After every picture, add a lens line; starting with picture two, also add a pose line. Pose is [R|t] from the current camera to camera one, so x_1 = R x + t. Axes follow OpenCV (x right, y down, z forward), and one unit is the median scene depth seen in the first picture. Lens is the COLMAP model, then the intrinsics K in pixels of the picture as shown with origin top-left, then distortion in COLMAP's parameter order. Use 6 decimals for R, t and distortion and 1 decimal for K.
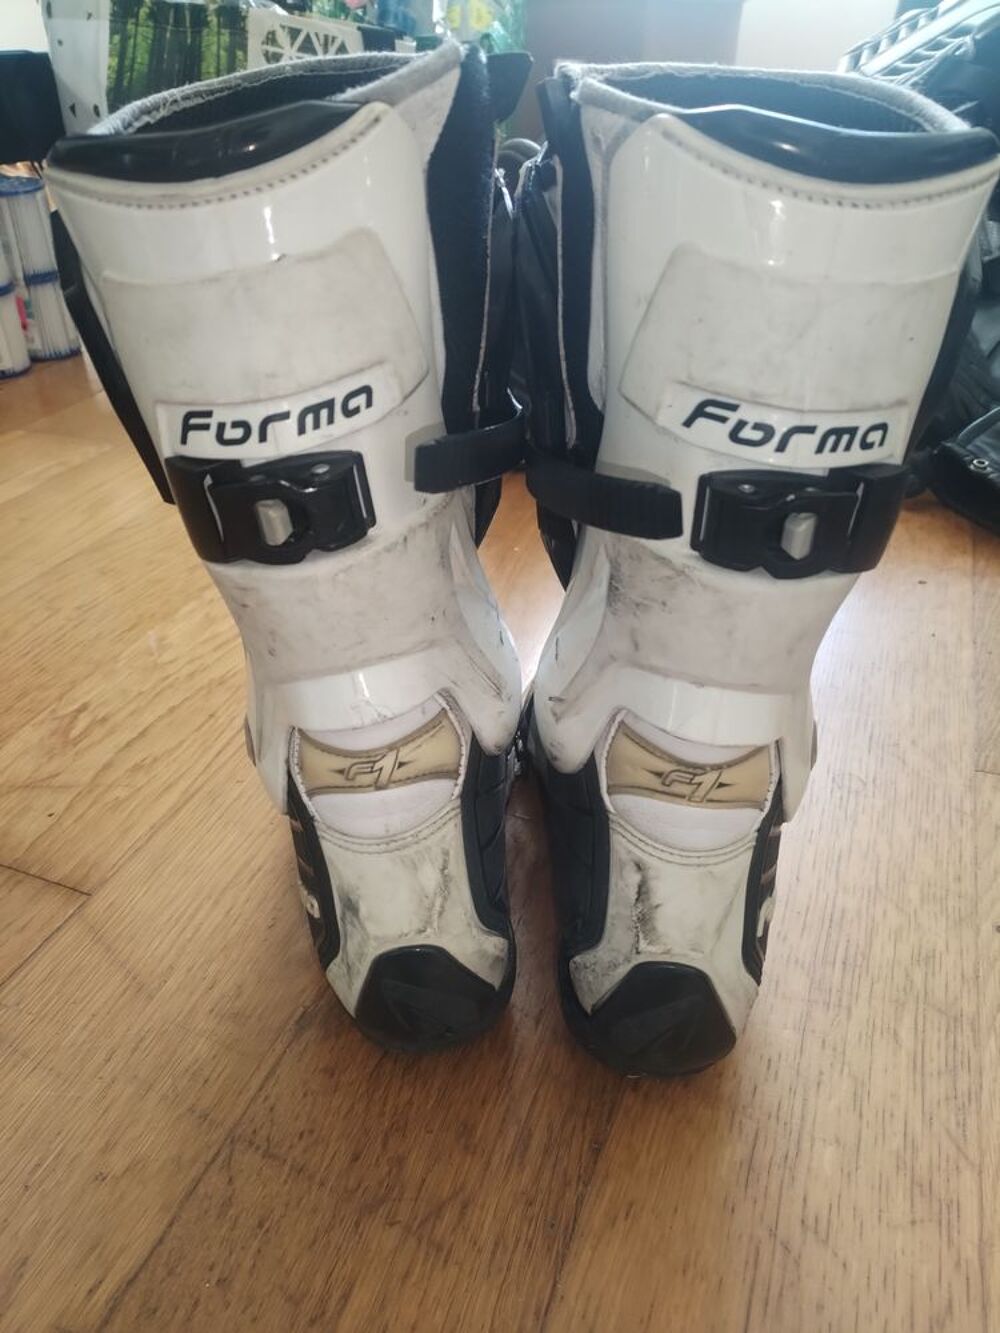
lens RADIAL K [[1012.5, 0, 503.9], [0, 1012.5, 674.0], [0, 0, 1]] dist [-0.018377, -0.005554]
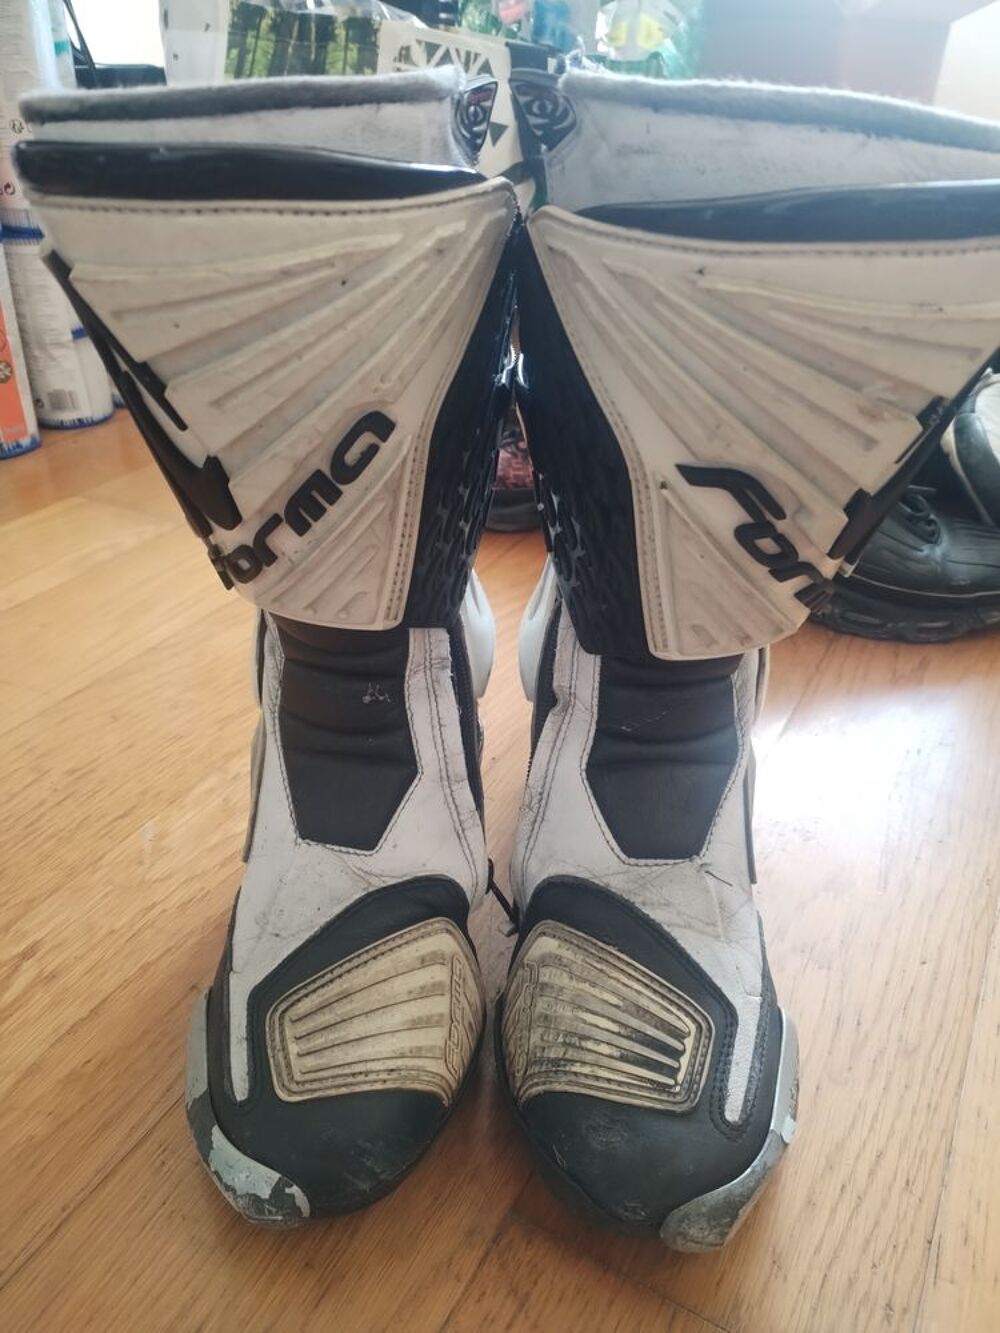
lens RADIAL K [[1012.5, 0, 492.3], [0, 1012.5, 659.7], [0, 0, 1]] dist [-0.018377, -0.005554]
pose [[0.988676, 0.082059, -0.125647, -0.005807], [-0.085326, 0.996135, -0.020840, -0.102288], [0.123451, 0.031325, 0.991856, 0.165903]]
